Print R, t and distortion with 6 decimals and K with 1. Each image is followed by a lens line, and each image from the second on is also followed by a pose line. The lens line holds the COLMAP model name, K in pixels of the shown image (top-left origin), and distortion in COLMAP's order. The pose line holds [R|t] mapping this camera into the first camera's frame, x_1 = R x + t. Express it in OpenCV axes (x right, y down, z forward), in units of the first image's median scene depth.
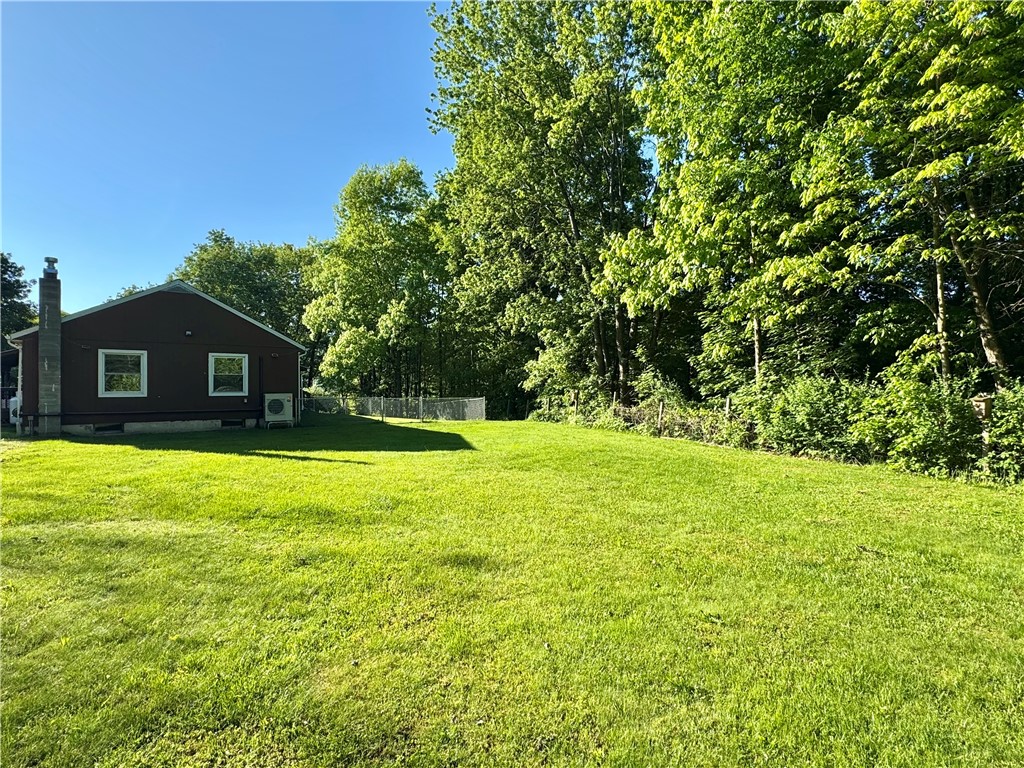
lens RADIAL K [[538.9, 0, 510.0], [0, 538.9, 384.6], [0, 0, 1]] dist [-0.002003, -0.000073]
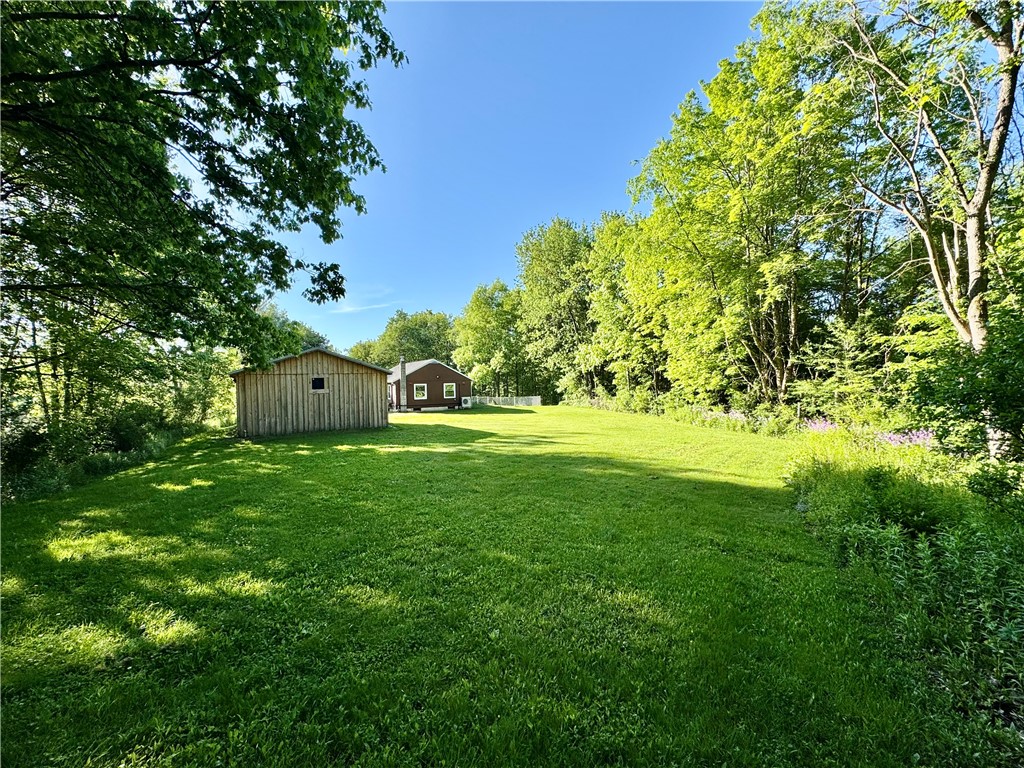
lens RADIAL K [[409.8, 0, 510.3], [0, 409.8, 388.3], [0, 0, 1]] dist [-0.002566, -0.000403]
pose [[0.992022, -0.021492, -0.124220, 0.046260], [0.023746, 0.999579, 0.016693, -0.043309], [0.123809, -0.019510, 0.992114, -0.809410]]
